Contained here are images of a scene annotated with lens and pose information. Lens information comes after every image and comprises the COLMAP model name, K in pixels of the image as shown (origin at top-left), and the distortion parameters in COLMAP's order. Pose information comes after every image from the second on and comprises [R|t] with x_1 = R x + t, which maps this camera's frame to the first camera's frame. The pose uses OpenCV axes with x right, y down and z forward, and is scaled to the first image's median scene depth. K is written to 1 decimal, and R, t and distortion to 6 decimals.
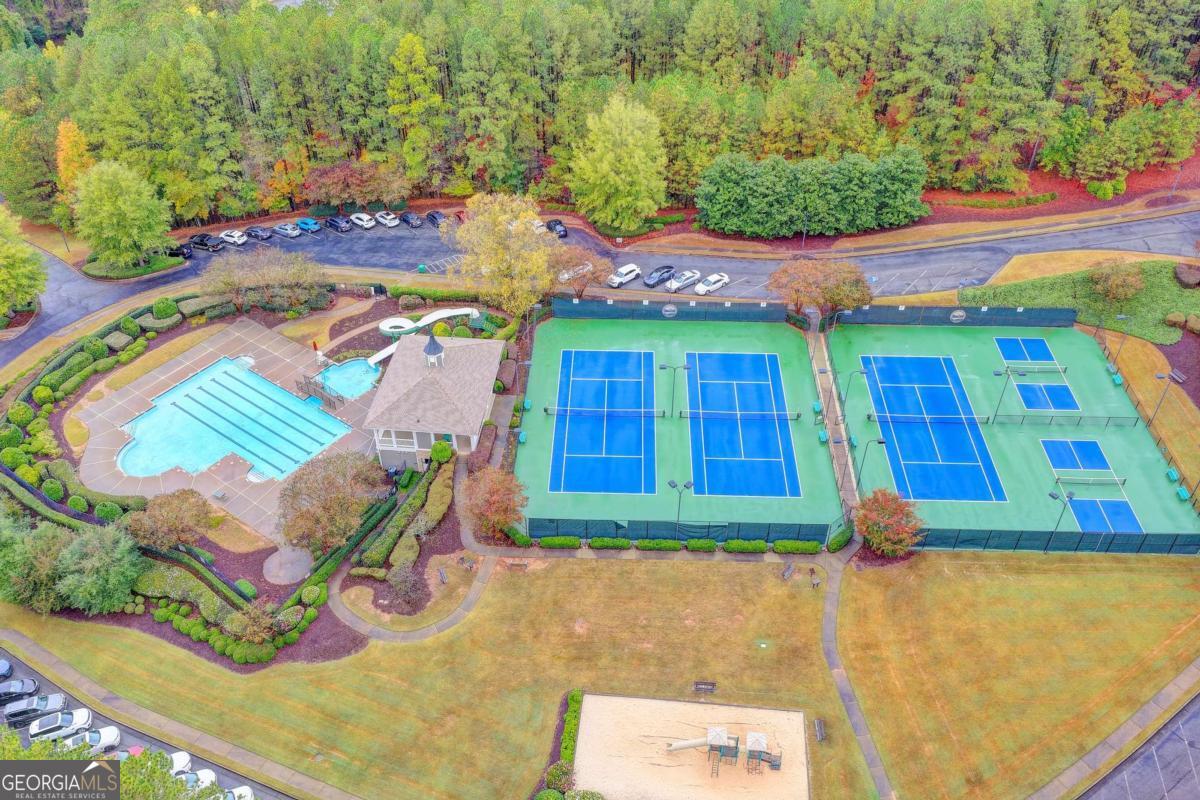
lens RADIAL K [[984.7, 0, 600.0], [0, 984.7, 400.0], [0, 0, 1]] dist [-0.010372, 0.073839]
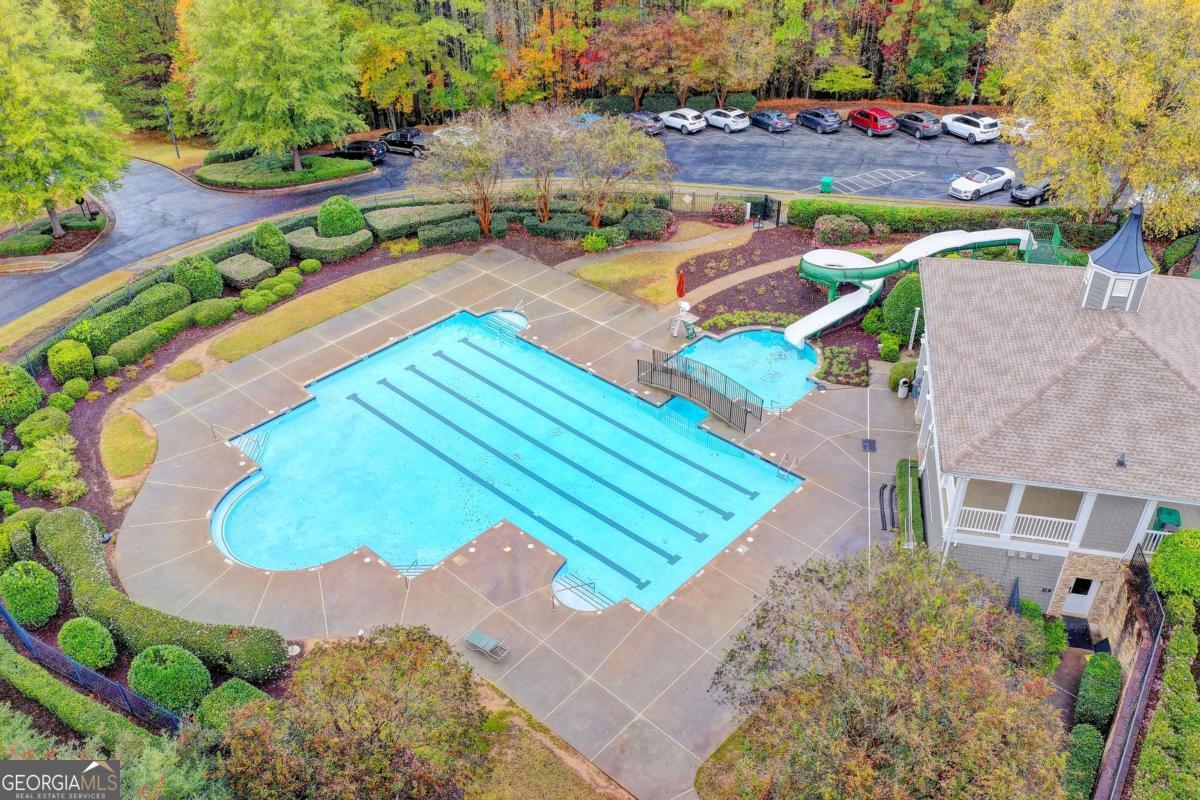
lens RADIAL K [[984.7, 0, 600.0], [0, 984.7, 400.0], [0, 0, 1]] dist [-0.010372, 0.073839]
pose [[0.993064, 0.057059, -0.102800, -0.262621], [-0.066506, 0.993632, -0.090948, 0.034115], [0.096957, 0.097154, 0.990535, 0.545644]]
